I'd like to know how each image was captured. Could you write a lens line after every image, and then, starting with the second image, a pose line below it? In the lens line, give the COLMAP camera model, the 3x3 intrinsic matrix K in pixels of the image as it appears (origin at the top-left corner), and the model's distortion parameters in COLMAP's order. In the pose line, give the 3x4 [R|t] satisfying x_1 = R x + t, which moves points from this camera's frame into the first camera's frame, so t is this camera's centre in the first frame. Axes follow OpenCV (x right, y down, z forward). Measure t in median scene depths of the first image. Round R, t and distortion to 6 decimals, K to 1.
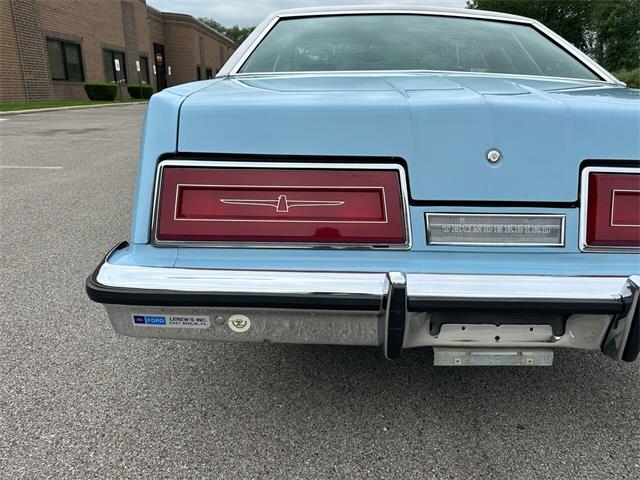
lens RADIAL K [[449.4, 0, 320.0], [0, 449.4, 240.0], [0, 0, 1]] dist [0.049911, -0.065454]
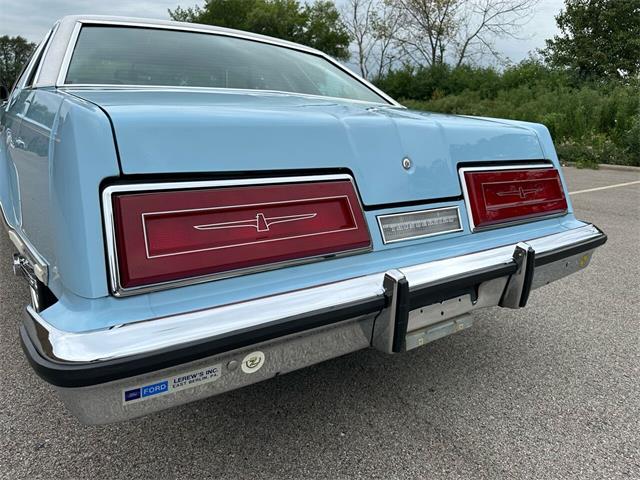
lens RADIAL K [[451.0, 0, 320.2], [0, 451.0, 243.7], [0, 0, 1]] dist [0.052199, -0.068878]
pose [[0.822465, -0.141920, 0.550826, -0.492778], [0.168453, 0.985707, 0.002441, -0.020194], [-0.543300, 0.090781, 0.834616, 0.165618]]
